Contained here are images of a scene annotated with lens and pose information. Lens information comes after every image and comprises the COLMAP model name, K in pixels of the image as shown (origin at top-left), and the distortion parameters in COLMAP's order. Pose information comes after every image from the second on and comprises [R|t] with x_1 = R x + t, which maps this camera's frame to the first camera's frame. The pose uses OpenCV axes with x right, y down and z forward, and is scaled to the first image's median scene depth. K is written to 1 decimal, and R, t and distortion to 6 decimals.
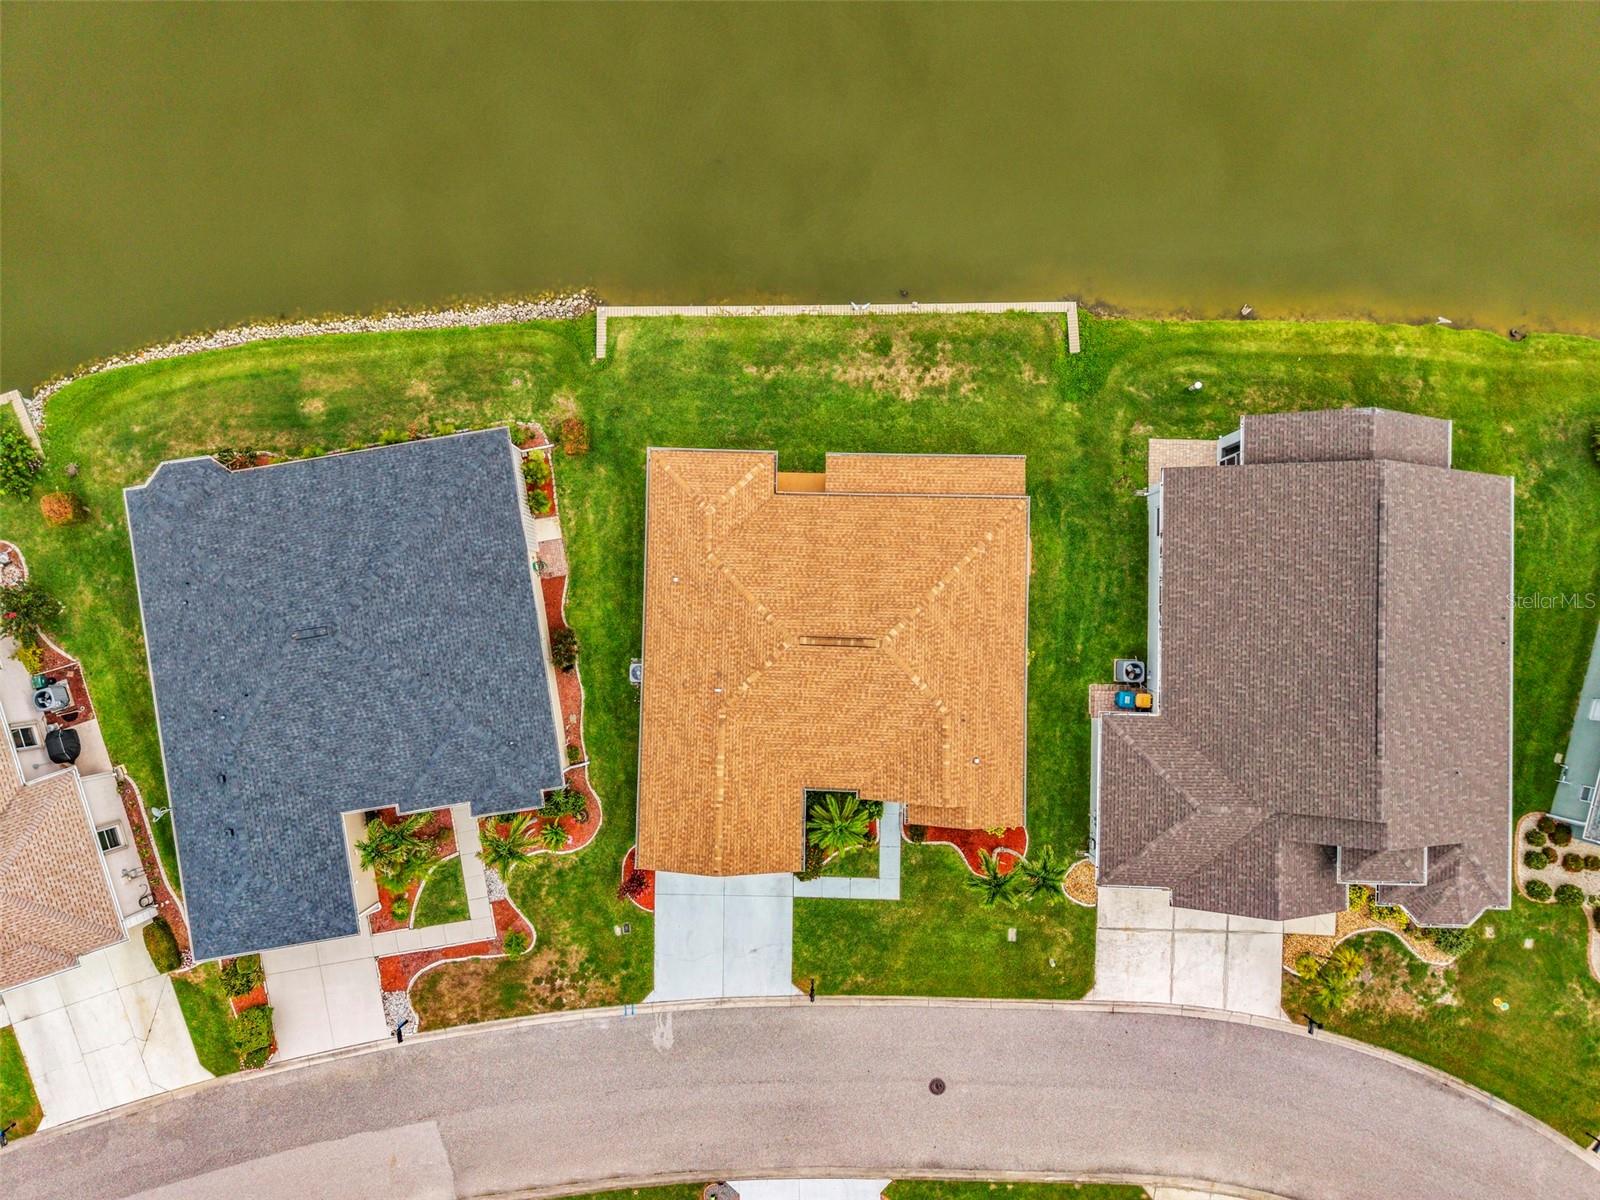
lens RADIAL K [[1073.0, 0, 797.0], [0, 1073.0, 601.1], [0, 0, 1]] dist [0.032427, -0.032638]
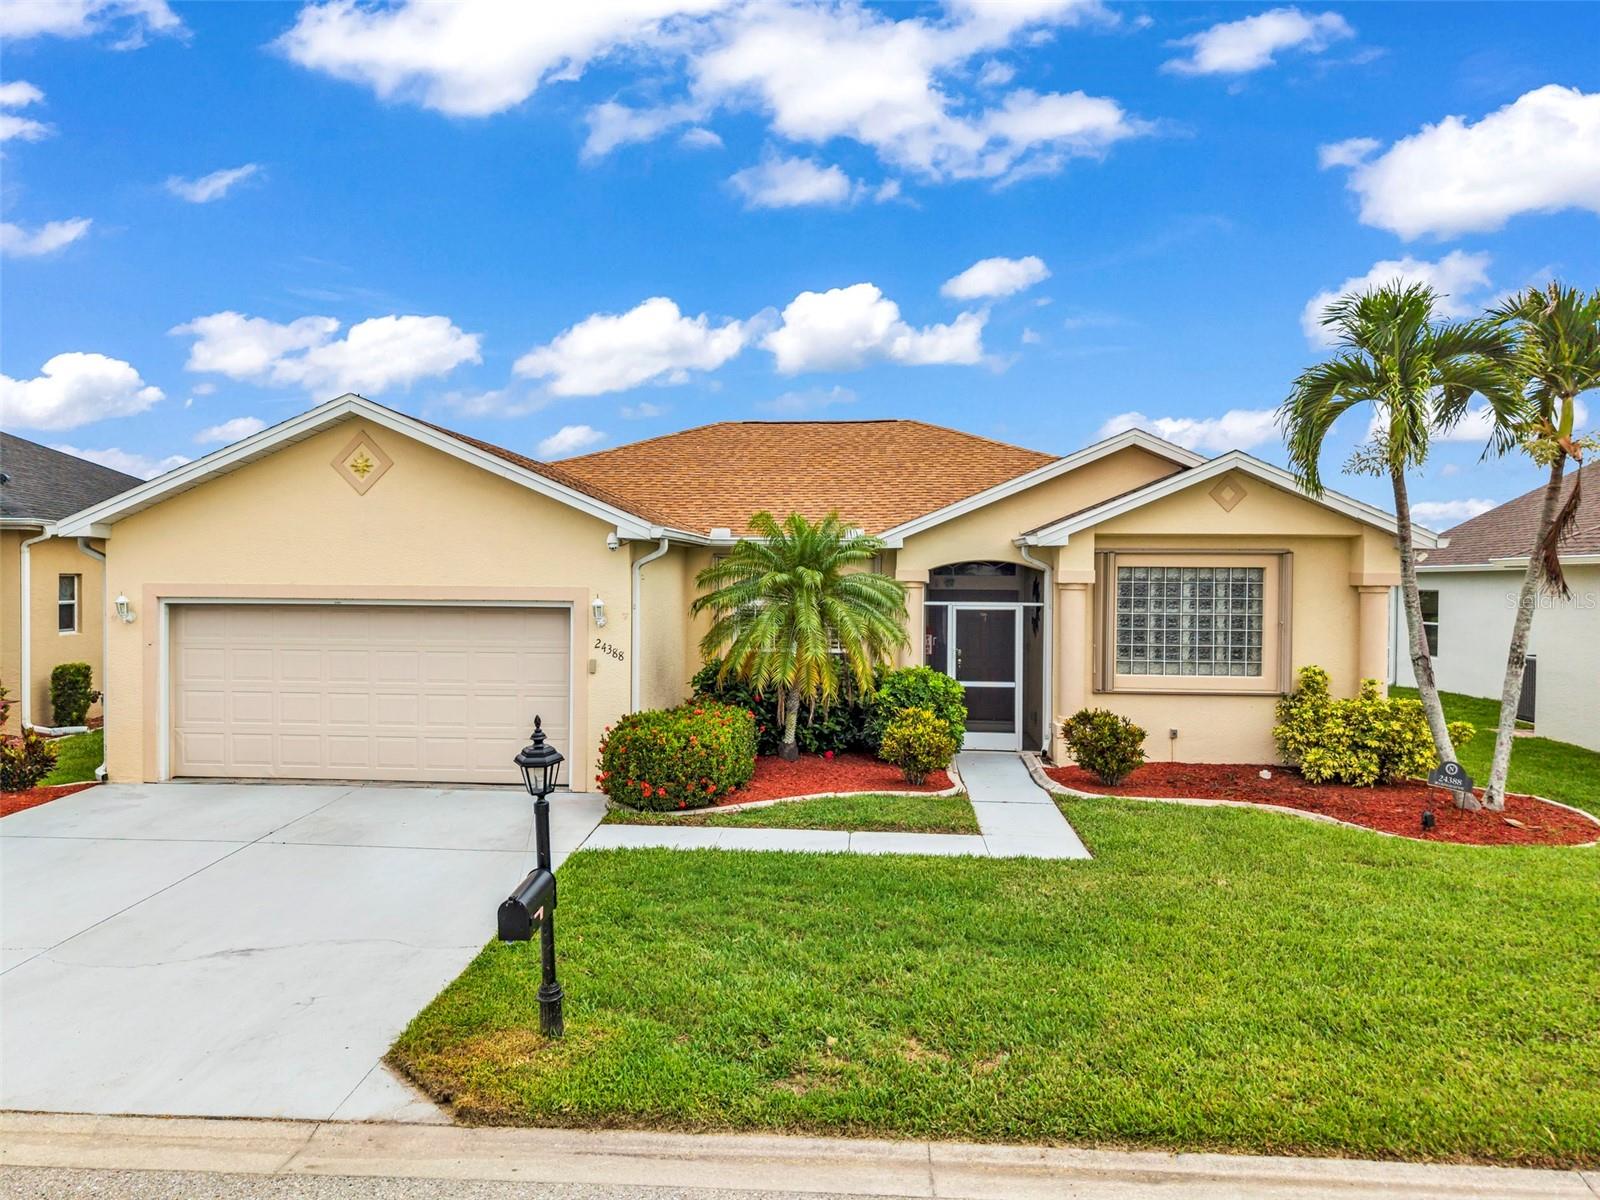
lens RADIAL K [[1073.0, 0, 791.7], [0, 1073.0, 612.1], [0, 0, 1]] dist [0.032427, -0.032638]
pose [[0.997892, 0.007794, -0.064420, 0.051212], [-0.064723, 0.048454, -0.996726, 0.476525], [-0.004647, 0.998795, 0.048857, 0.941776]]
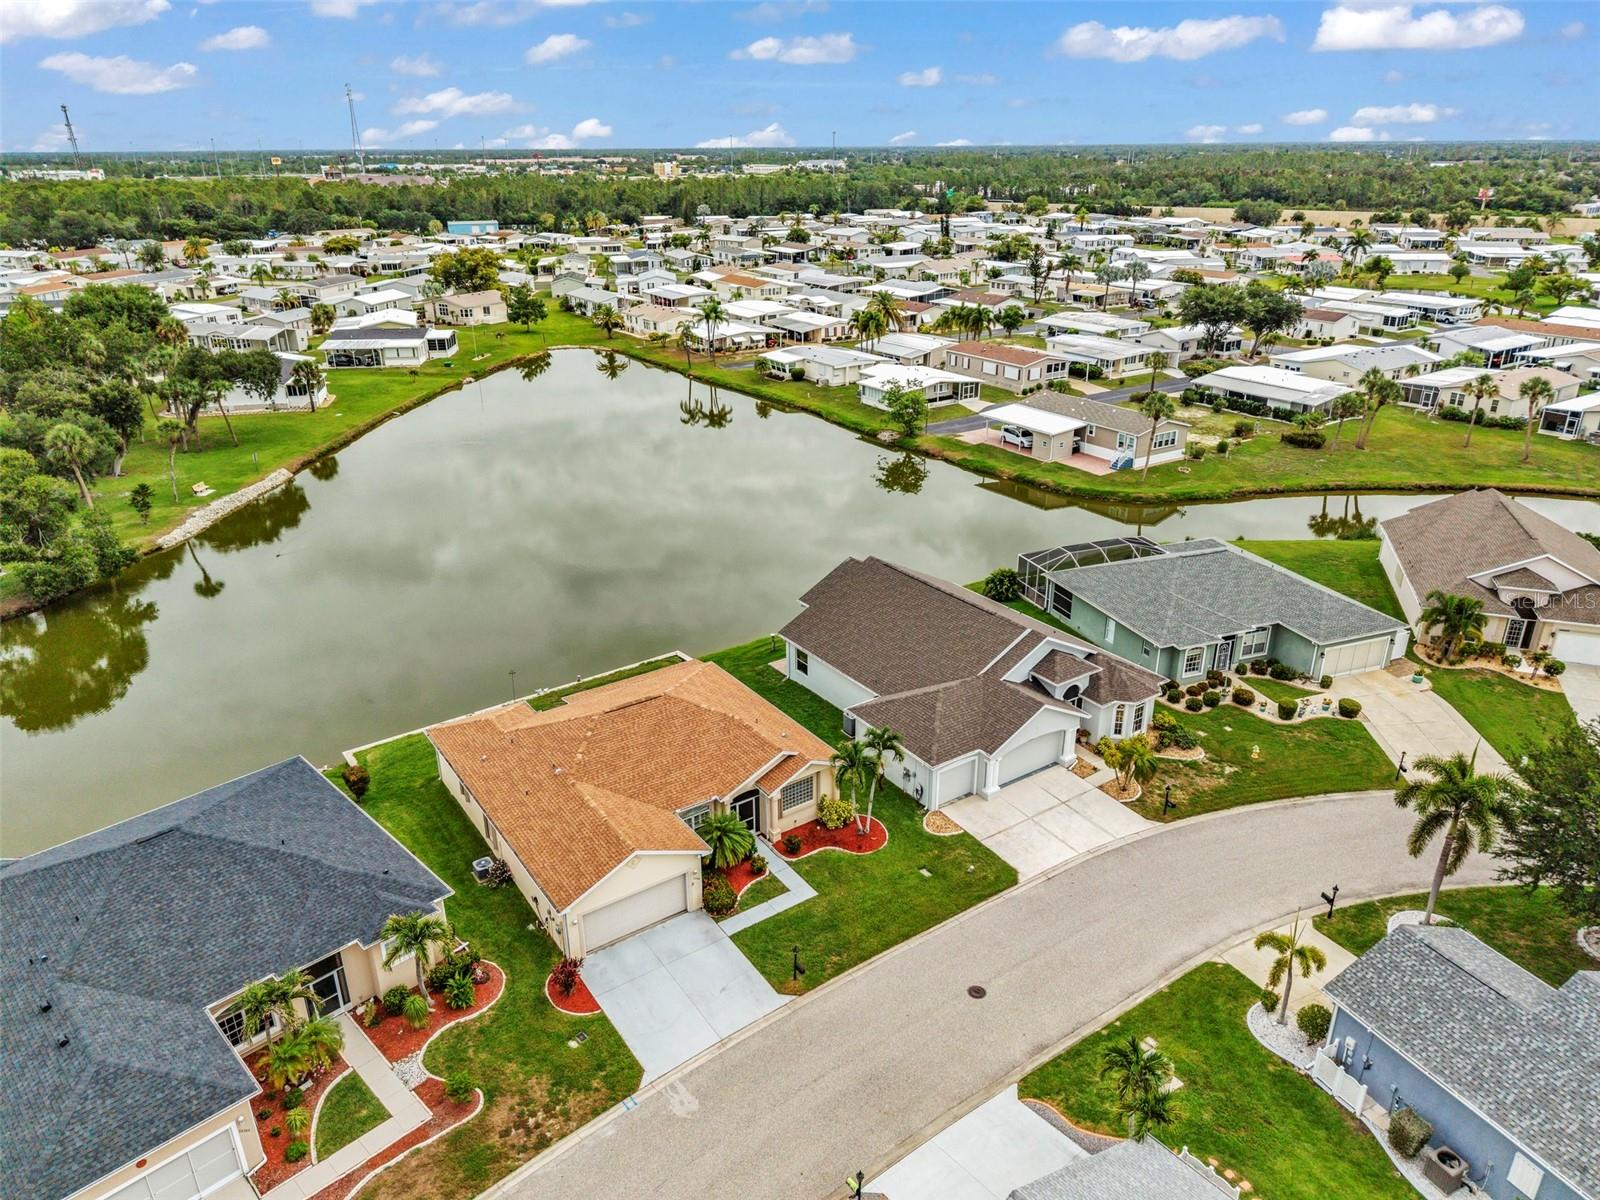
lens RADIAL K [[1073.0, 0, 798.7], [0, 1073.0, 605.8], [0, 0, 1]] dist [0.032427, -0.032638]
pose [[0.811068, -0.234785, 0.535765, -0.395228], [0.584921, 0.334881, -0.738730, 0.918099], [-0.005975, 0.912541, 0.408942, 0.340608]]
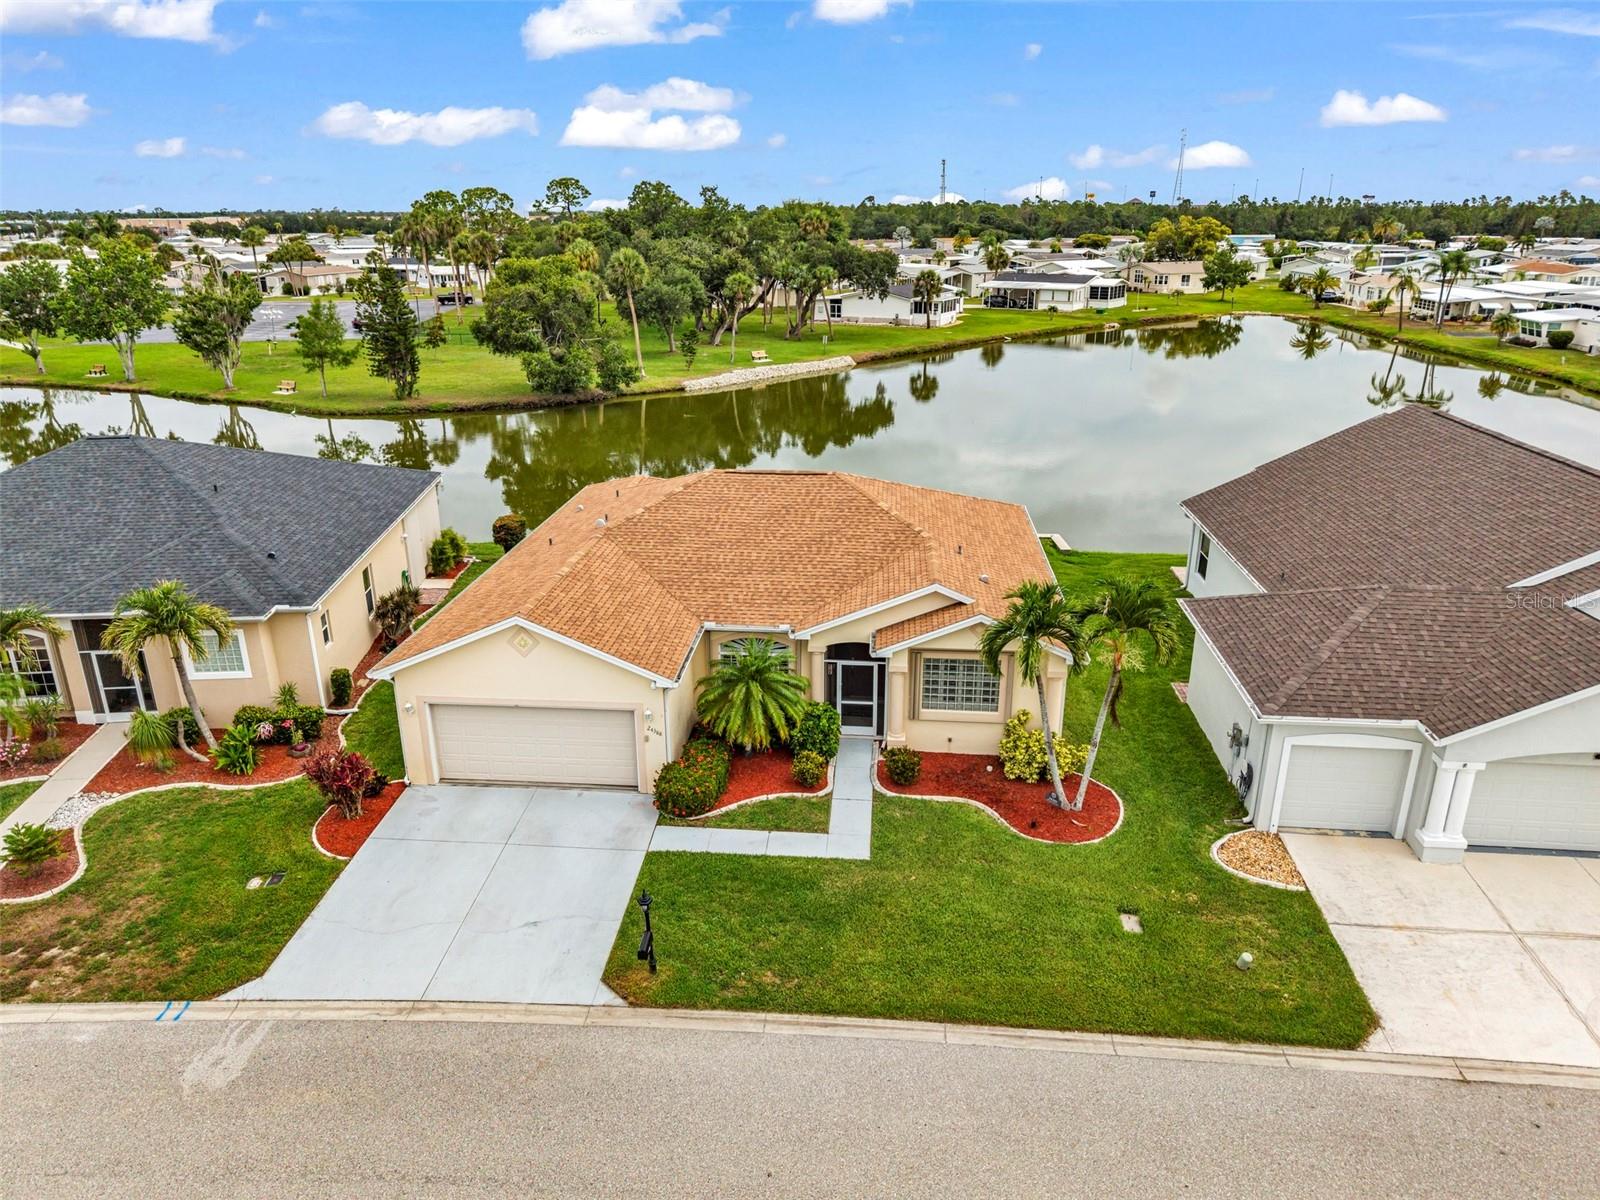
lens RADIAL K [[1073.0, 0, 795.8], [0, 1073.0, 594.7], [0, 0, 1]] dist [0.032427, -0.032638]
pose [[0.997373, 0.020967, -0.069335, 0.093092], [-0.072267, 0.353323, -0.932706, 0.675674], [0.004941, 0.935266, 0.353910, 0.722895]]
